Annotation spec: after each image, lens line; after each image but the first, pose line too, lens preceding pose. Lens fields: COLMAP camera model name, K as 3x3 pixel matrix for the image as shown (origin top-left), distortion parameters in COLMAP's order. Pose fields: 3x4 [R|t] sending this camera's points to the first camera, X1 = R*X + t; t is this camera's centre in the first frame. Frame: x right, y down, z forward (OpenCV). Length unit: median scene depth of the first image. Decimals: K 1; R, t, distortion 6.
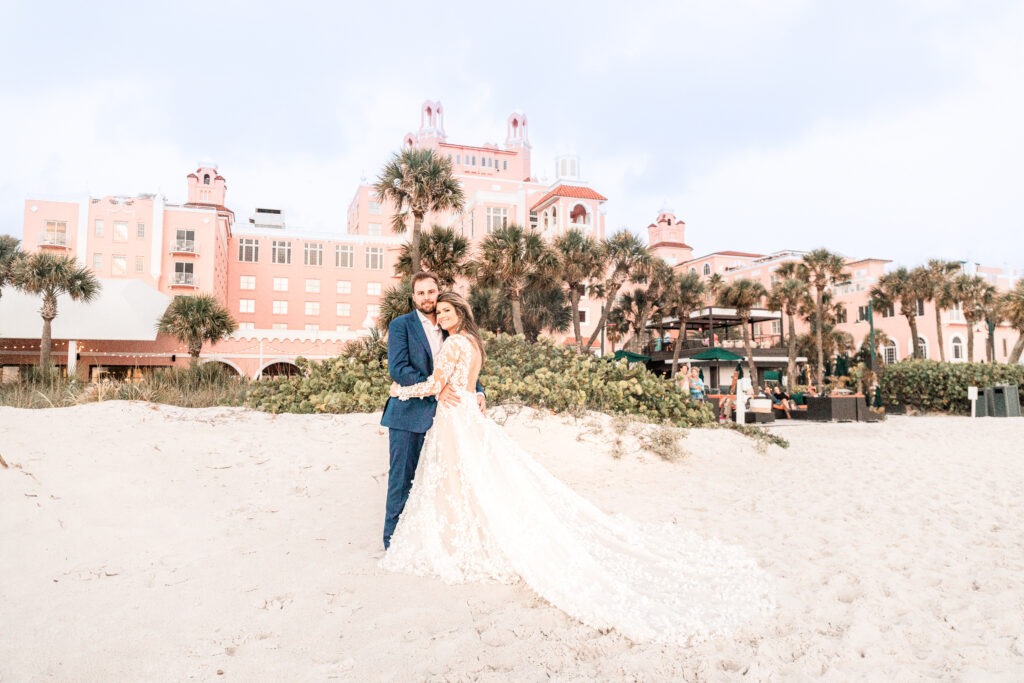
lens RADIAL K [[697.8, 0, 514.6], [0, 697.8, 337.5], [0, 0, 1]] dist [0.005525, 0.000518]
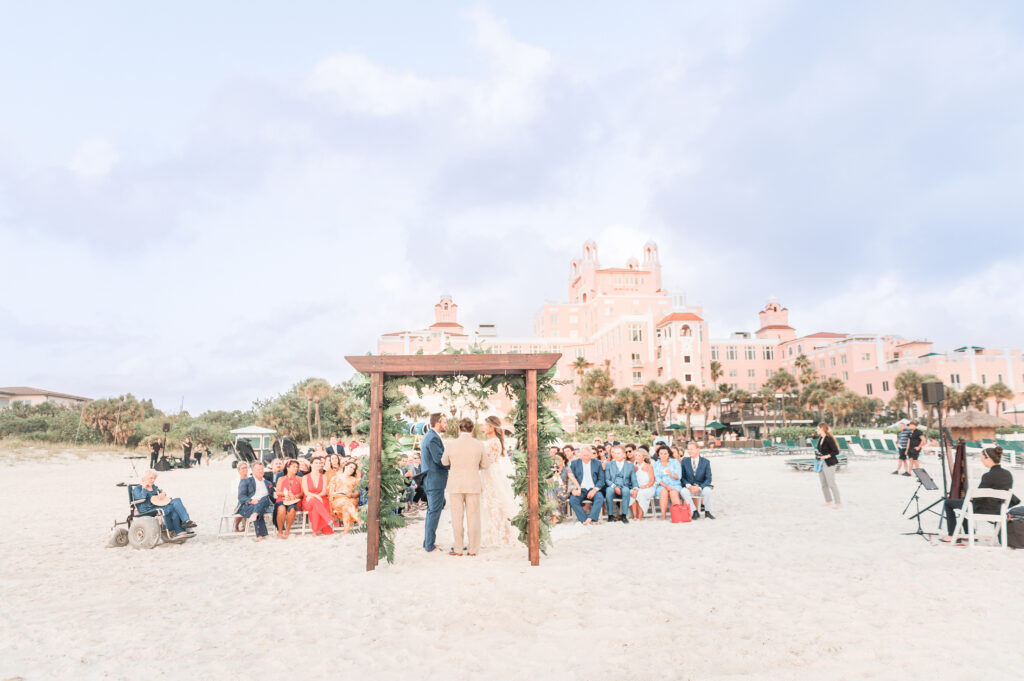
lens RADIAL K [[694.8, 0, 509.2], [0, 694.8, 336.1], [0, 0, 1]] dist [0.000140, -0.001299]
pose [[0.971549, -0.045172, -0.232492, 0.047086], [0.027972, 0.996658, -0.076754, -0.036185], [0.235182, 0.068067, 0.969565, -0.431812]]
